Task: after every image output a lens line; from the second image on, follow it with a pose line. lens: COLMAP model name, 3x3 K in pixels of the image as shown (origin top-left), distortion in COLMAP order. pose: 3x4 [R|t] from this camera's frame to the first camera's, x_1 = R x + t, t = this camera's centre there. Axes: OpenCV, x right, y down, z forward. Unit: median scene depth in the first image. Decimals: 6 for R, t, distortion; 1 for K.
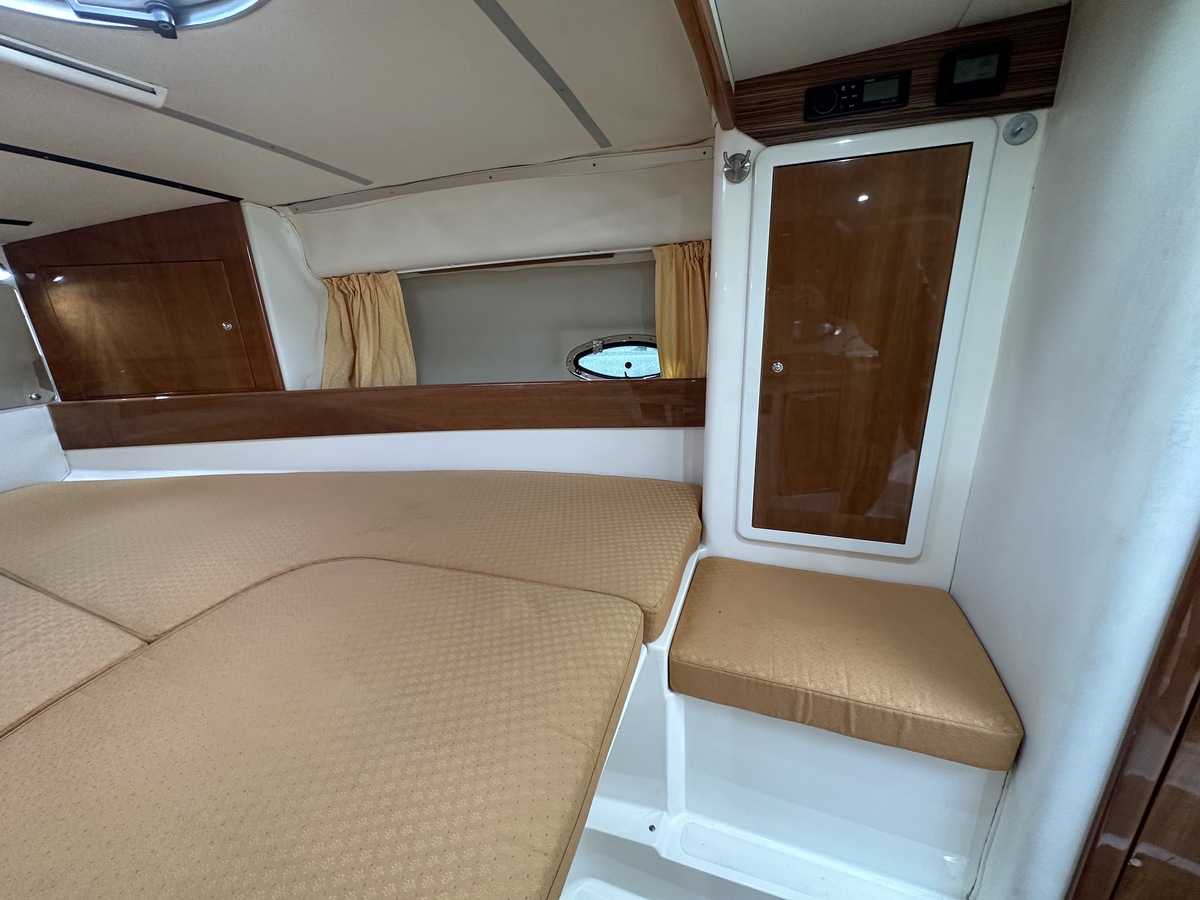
lens RADIAL K [[477.3, 0, 600.4], [0, 477.3, 450.2], [0, 0, 1]] dist [-0.004027, 0.000707]
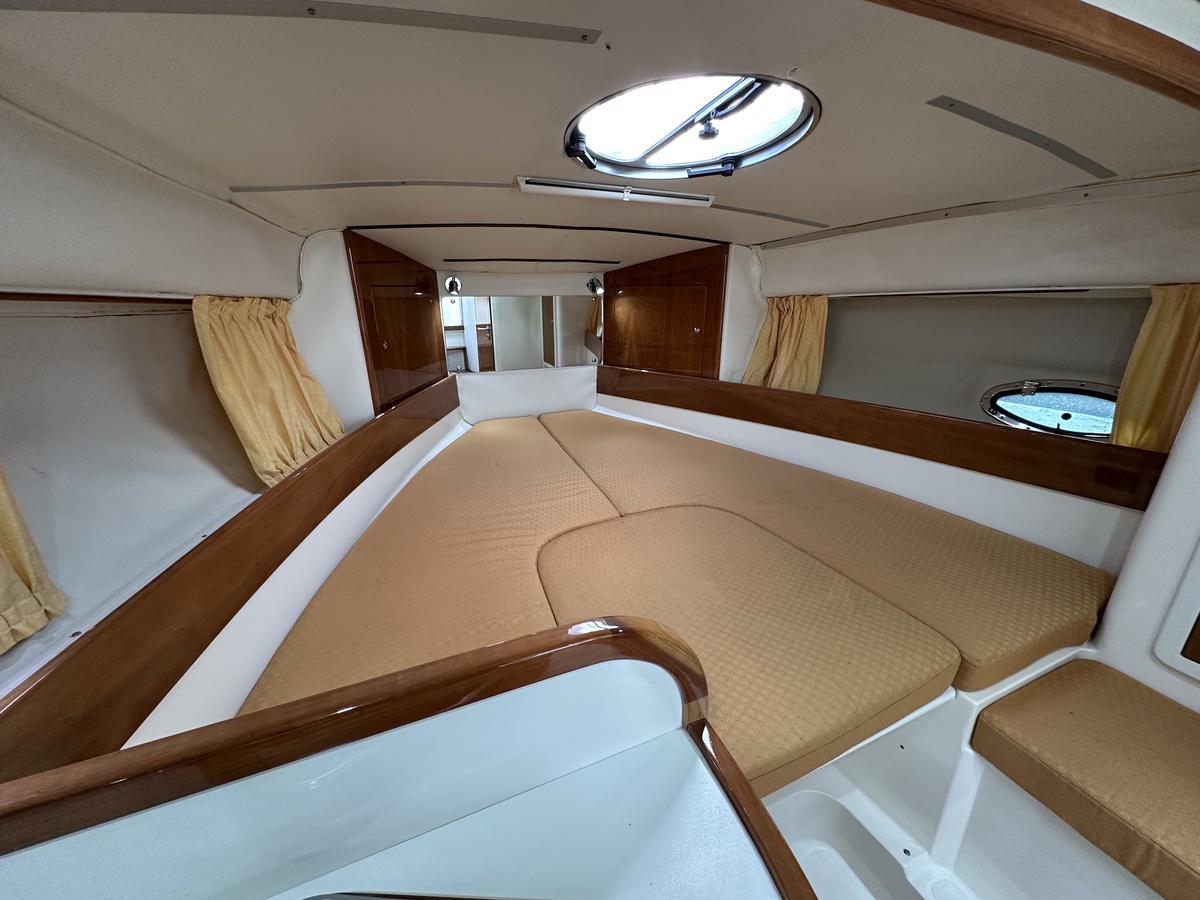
lens RADIAL K [[477.3, 0, 600.3], [0, 477.3, 450.0], [0, 0, 1]] dist [-0.004027, 0.000707]
pose [[0.691287, 0.267036, -0.671427, 0.083366], [-0.245794, 0.960697, 0.129018, -0.028485], [0.679491, 0.075845, 0.729753, -0.235802]]
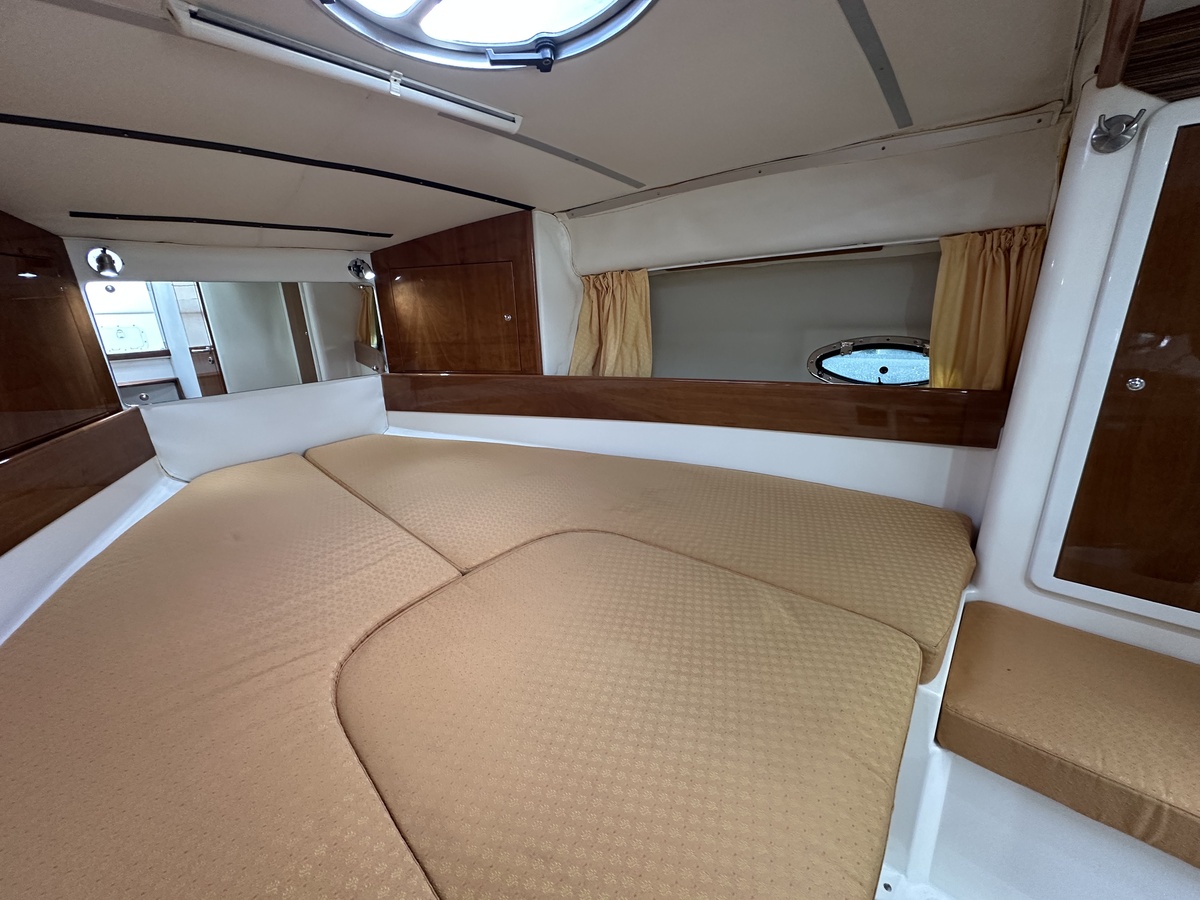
lens RADIAL K [[477.3, 0, 600.2], [0, 477.3, 450.0], [0, 0, 1]] dist [-0.004027, 0.000707]
pose [[0.935182, 0.113342, -0.335543, -0.146726], [-0.111878, 0.993438, 0.023760, 0.011823], [0.336034, 0.015320, 0.941725, -0.028305]]
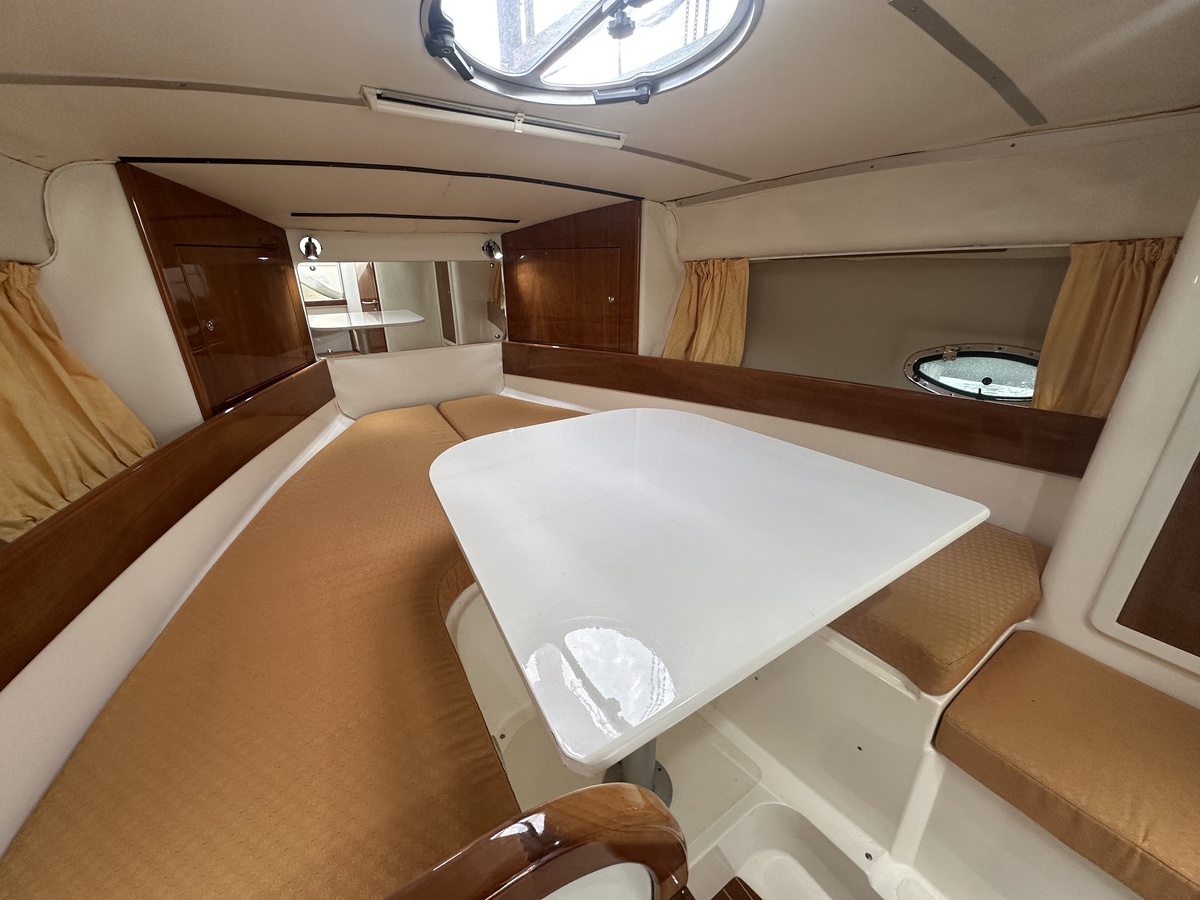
lens RADIAL K [[477.3, 0, 600.4], [0, 477.3, 448.7], [0, 0, 1]] dist [-0.004027, 0.000707]
pose [[0.812650, 0.248978, -0.526887, -0.029139], [-0.205354, 0.968488, 0.140926, -0.047546], [0.545371, -0.006325, 0.838171, -0.105691]]
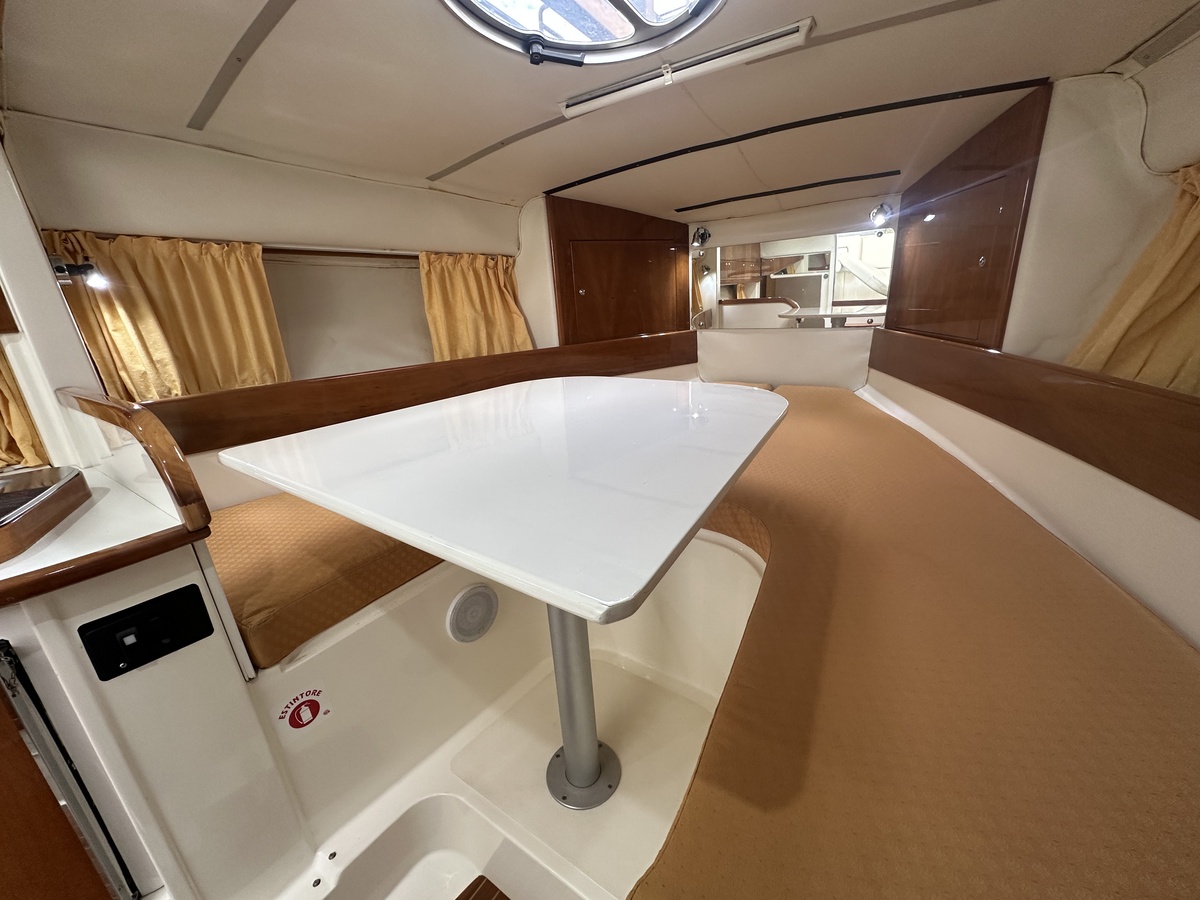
lens RADIAL K [[477.3, 0, 601.0], [0, 477.3, 450.5], [0, 0, 1]] dist [-0.004027, 0.000707]
pose [[-0.247730, 0.351907, -0.902658, 0.260083], [-0.229932, 0.883725, 0.407630, -0.165544], [0.941149, 0.308532, -0.138010, 0.628905]]
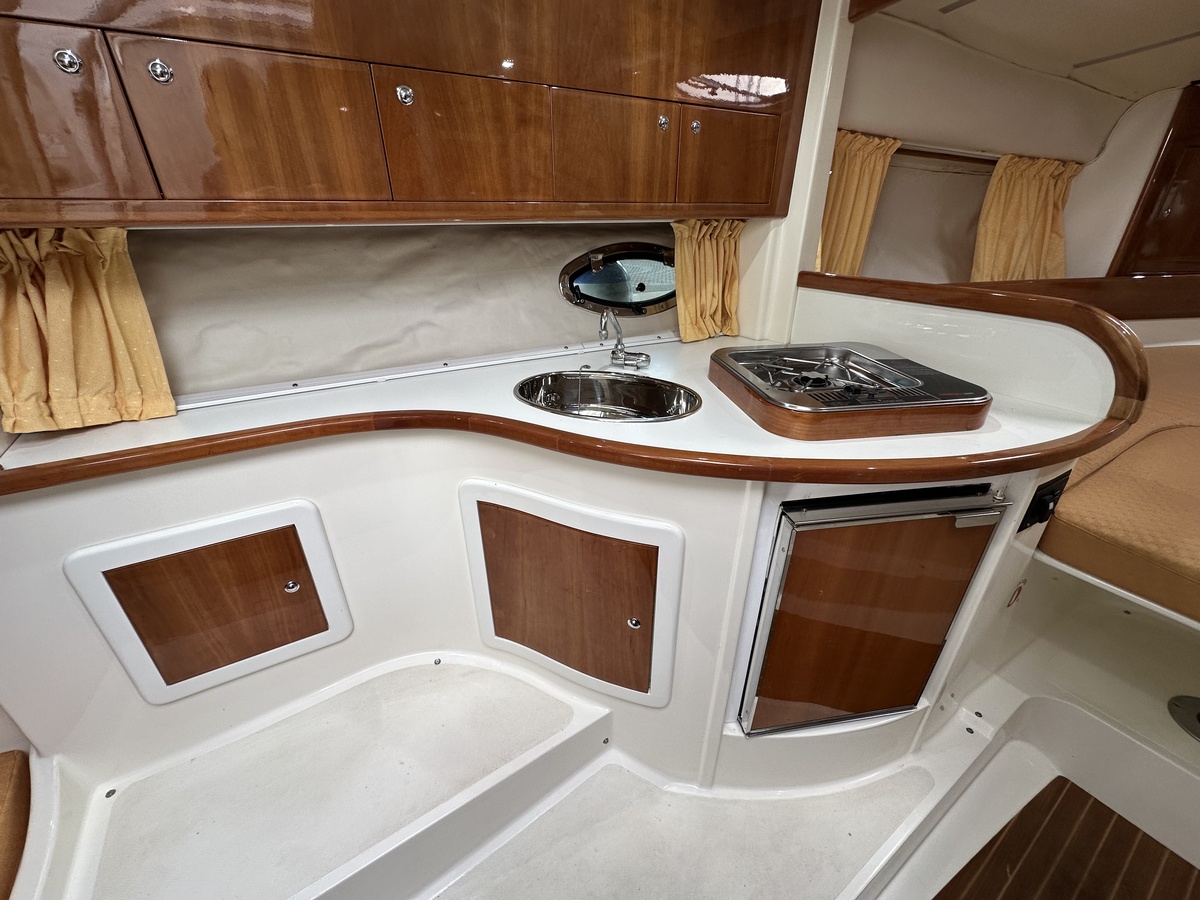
lens RADIAL K [[477.3, 0, 596.3], [0, 477.3, 449.7], [0, 0, 1]] dist [-0.004027, 0.000707]
pose [[-0.586712, 0.393753, -0.707621, 0.727019], [-0.226471, 0.759176, 0.610215, 0.052794], [0.777483, 0.518276, -0.356243, -0.127320]]
